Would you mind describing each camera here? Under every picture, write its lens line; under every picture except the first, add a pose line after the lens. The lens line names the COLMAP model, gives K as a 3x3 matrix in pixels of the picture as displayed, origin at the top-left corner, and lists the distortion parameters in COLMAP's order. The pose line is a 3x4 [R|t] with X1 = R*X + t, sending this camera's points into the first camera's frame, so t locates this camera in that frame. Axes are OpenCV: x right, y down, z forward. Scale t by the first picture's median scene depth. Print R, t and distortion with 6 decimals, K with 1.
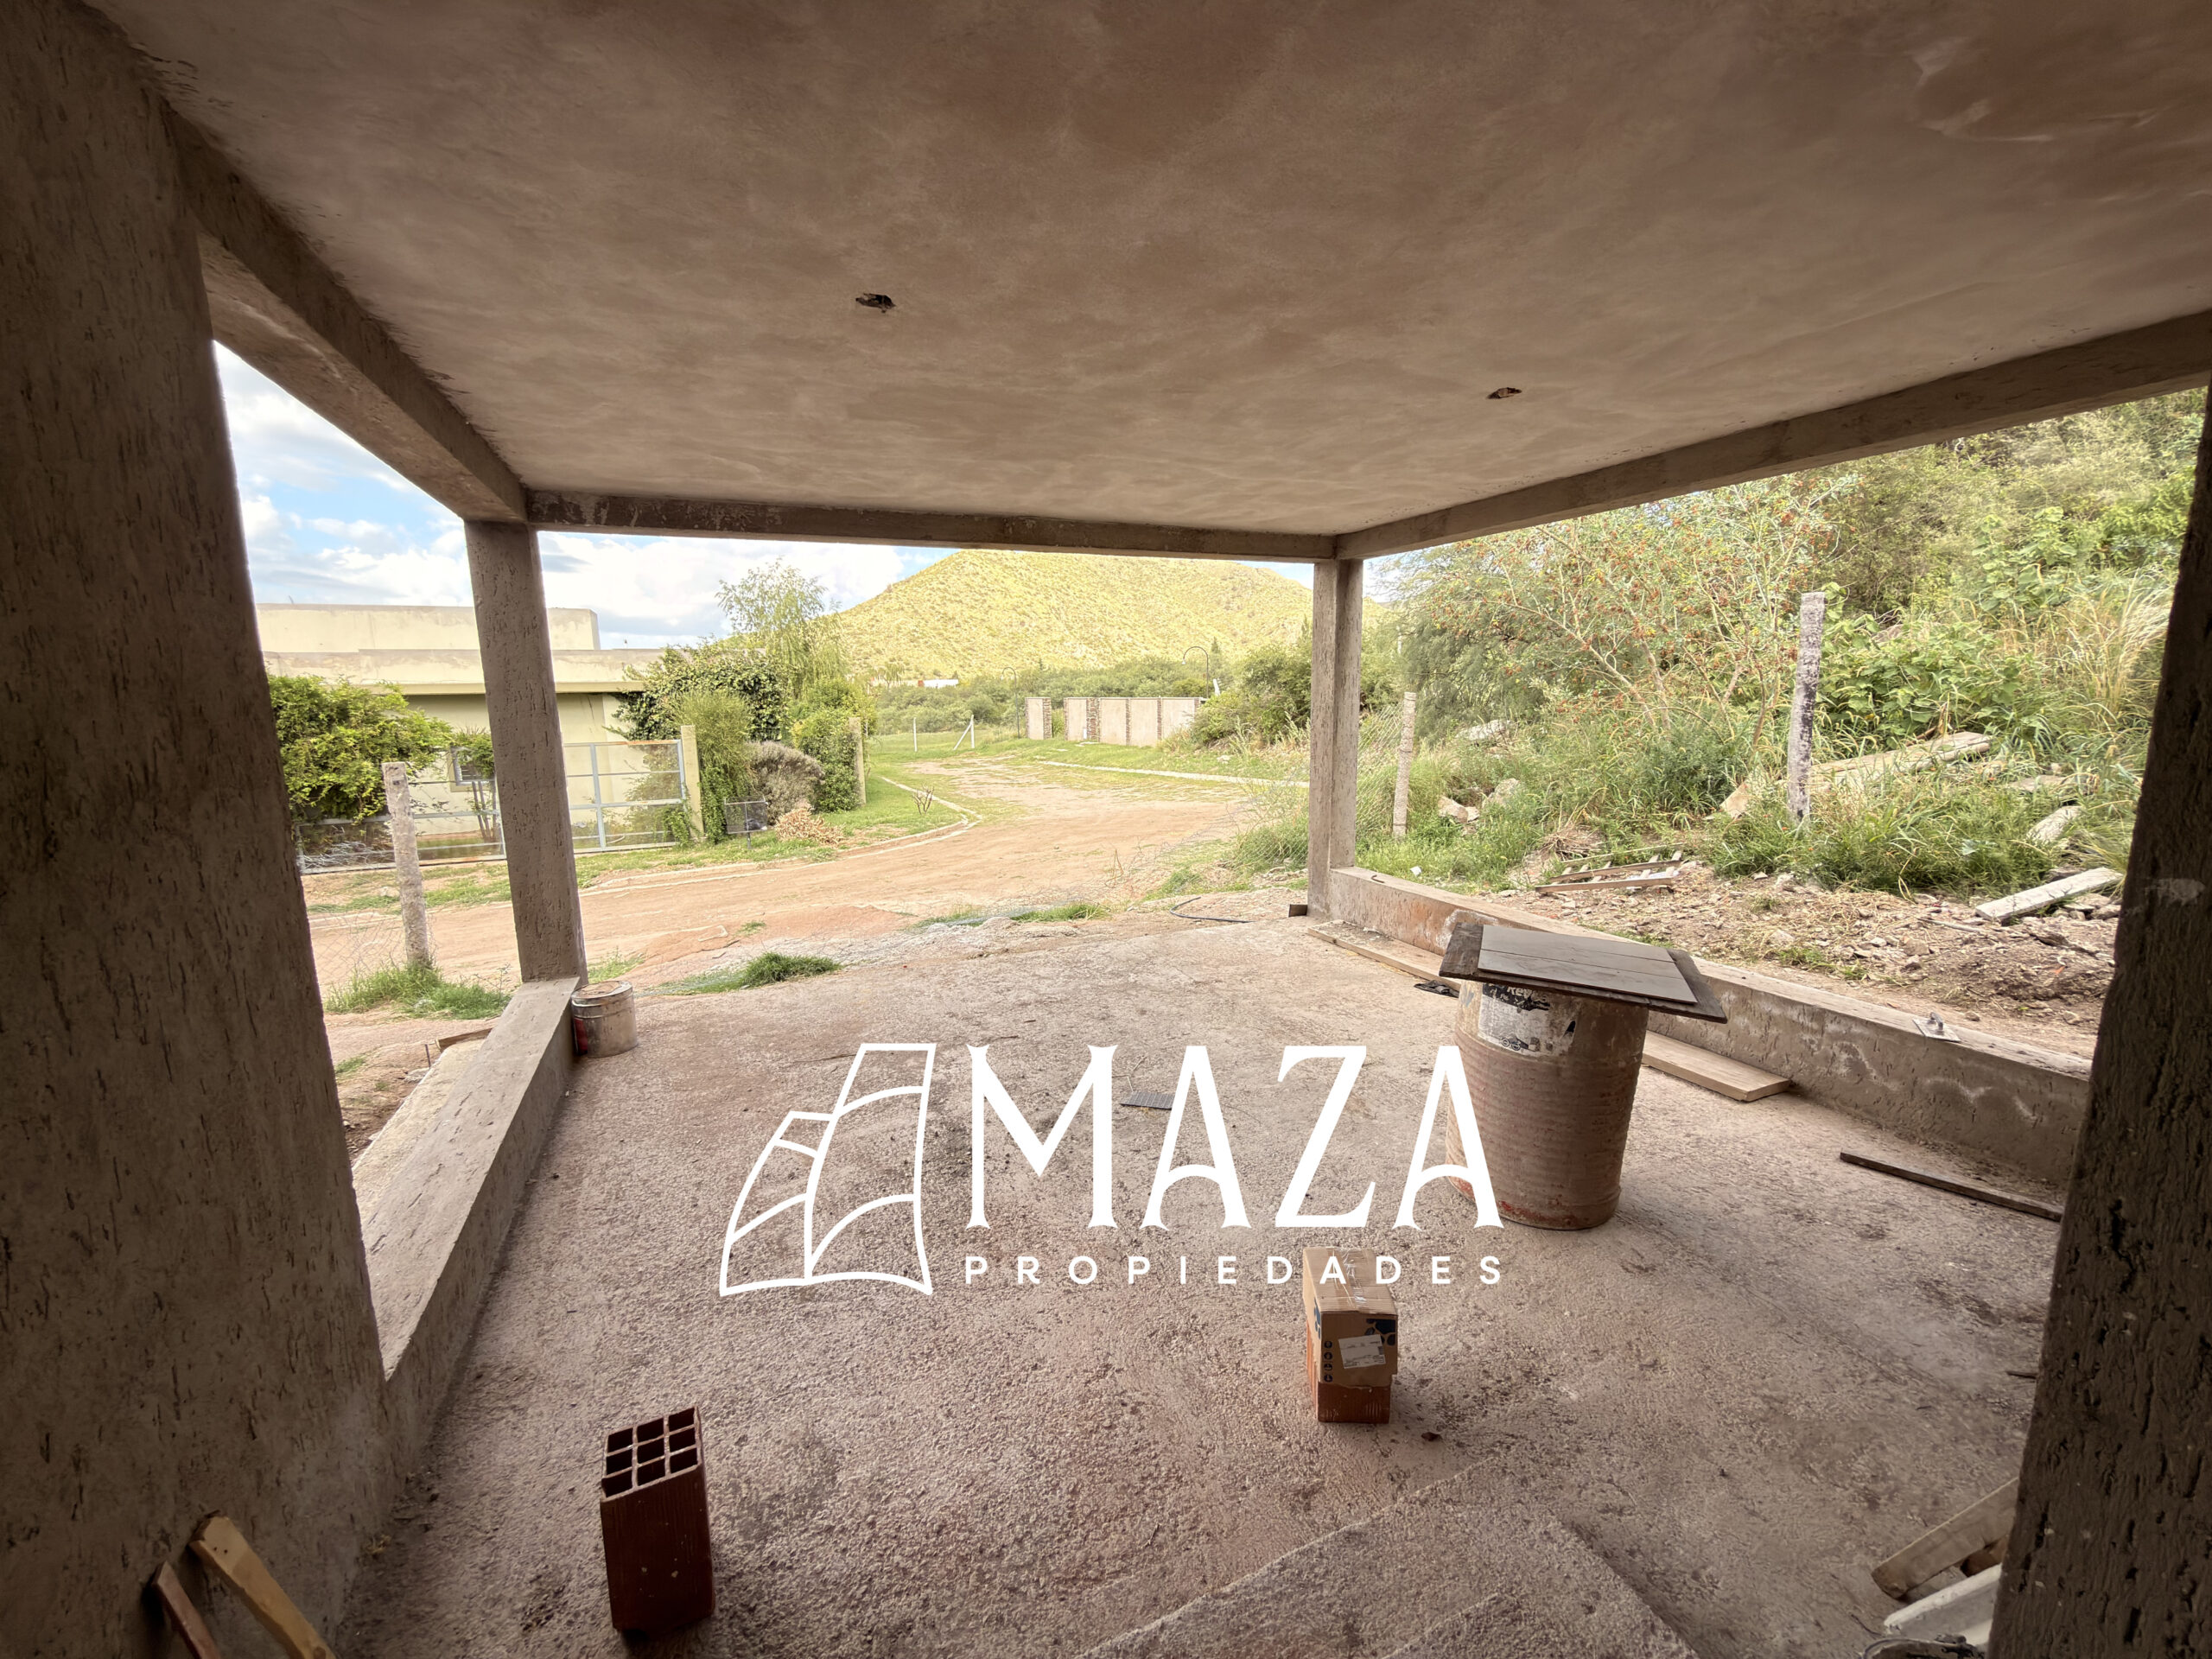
lens RADIAL K [[892.2, 0, 1109.6], [0, 892.2, 847.6], [0, 0, 1]] dist [0.003128, 0.000054]
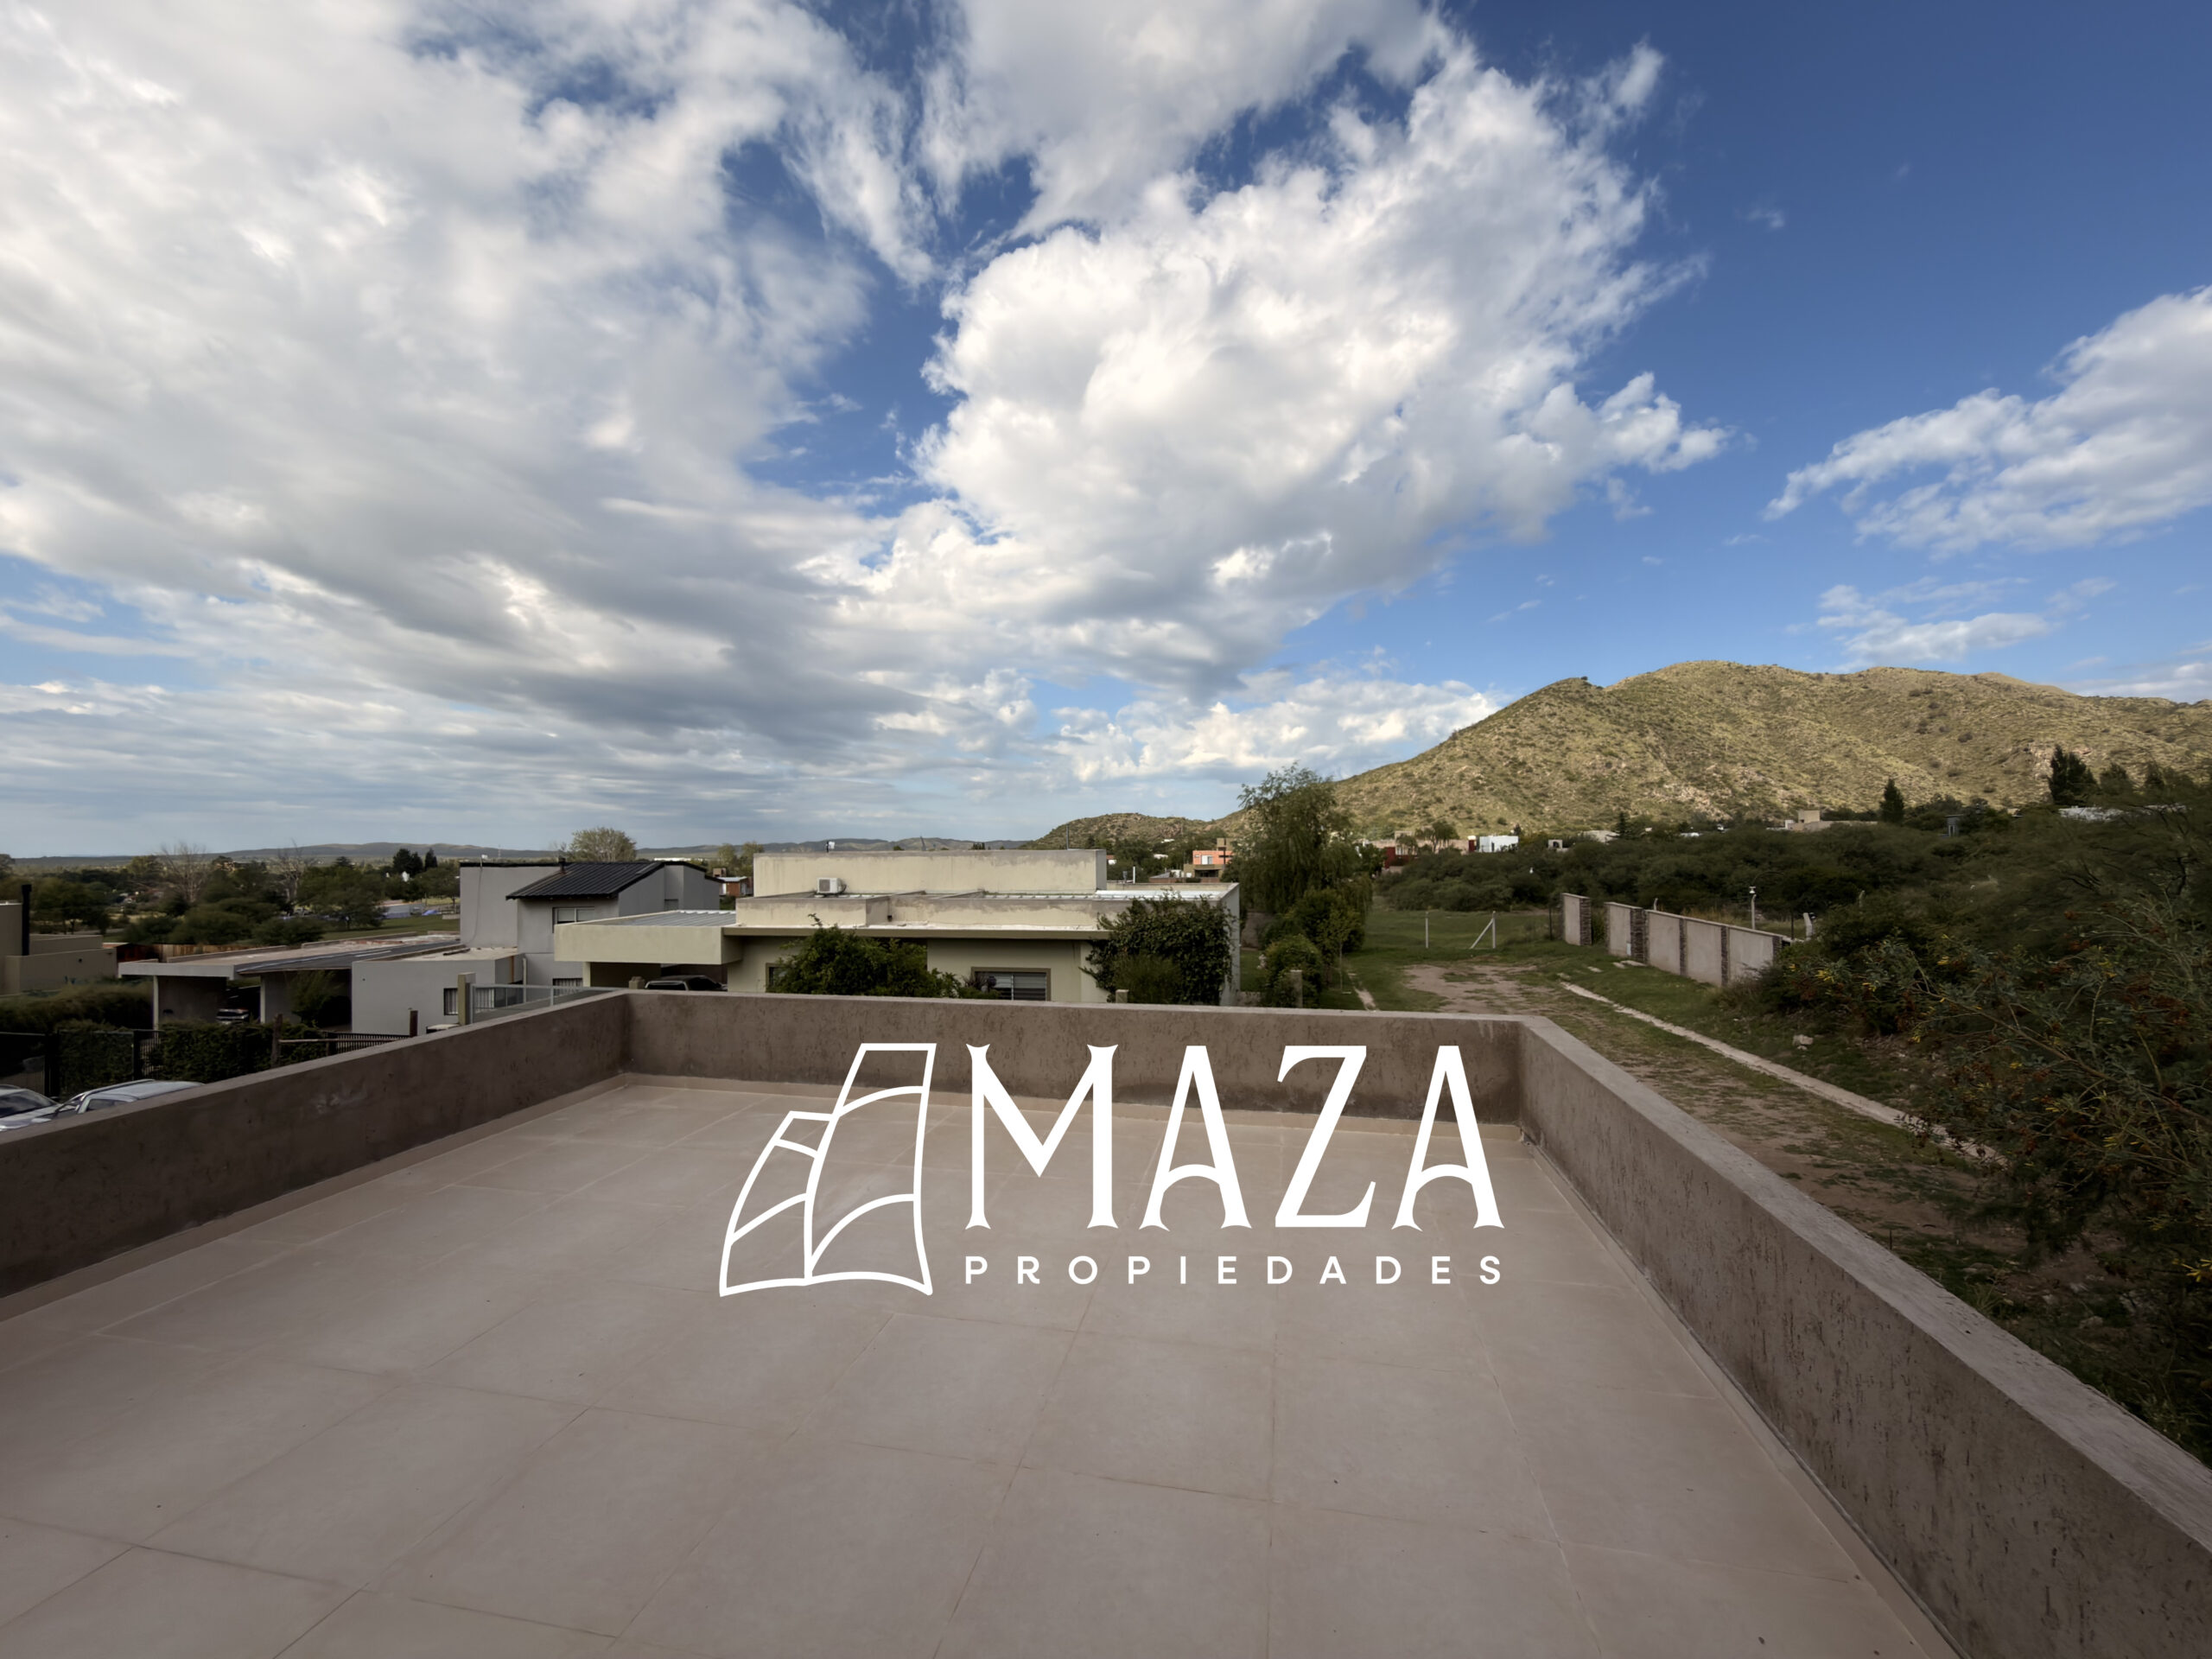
lens RADIAL K [[892.2, 0, 1100.5], [0, 892.2, 816.4], [0, 0, 1]] dist [0.003128, 0.000054]
pose [[0.811634, -0.006961, -0.584125, 0.037062], [-0.101078, 0.983173, -0.152163, -0.045597], [0.575355, 0.182543, 0.797273, 0.019918]]
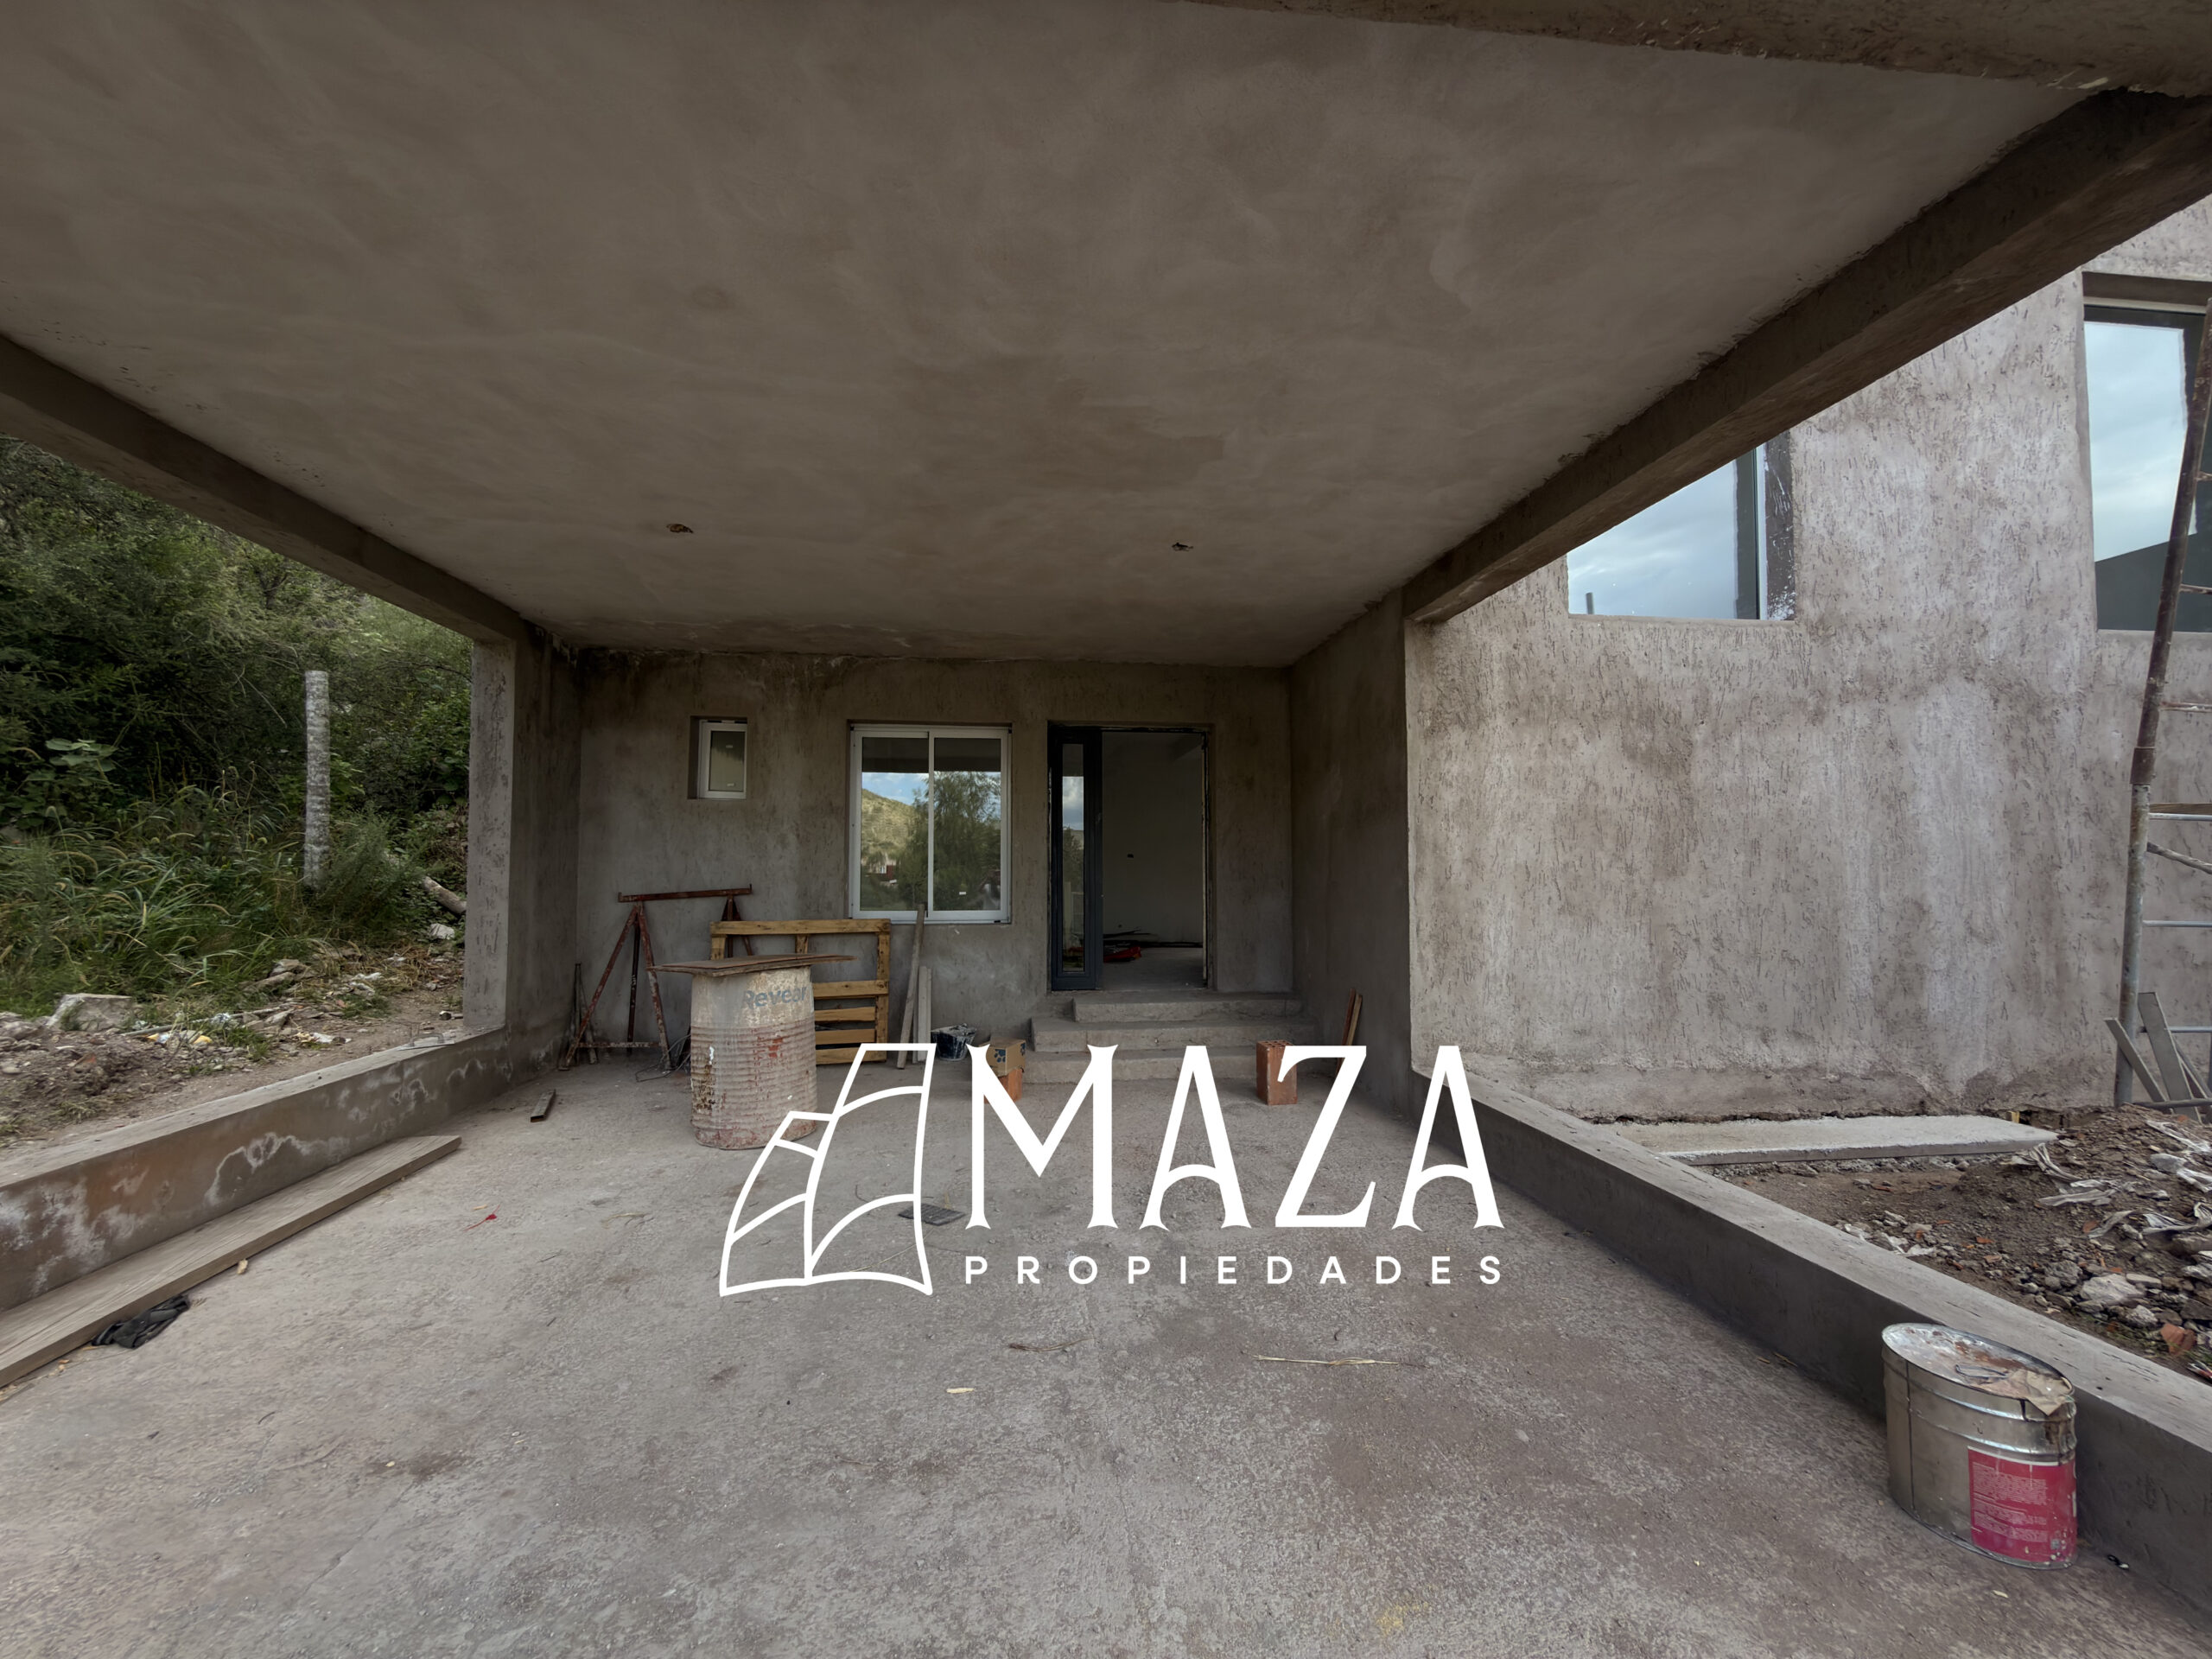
lens RADIAL K [[892.2, 0, 1100.2], [0, 892.2, 823.0], [0, 0, 1]] dist [0.003128, 0.000054]
pose [[-0.953943, 0.031631, 0.298317, -0.248127], [0.067790, 0.991432, 0.111655, -0.116436], [-0.292230, 0.126736, -0.947914, 1.120700]]
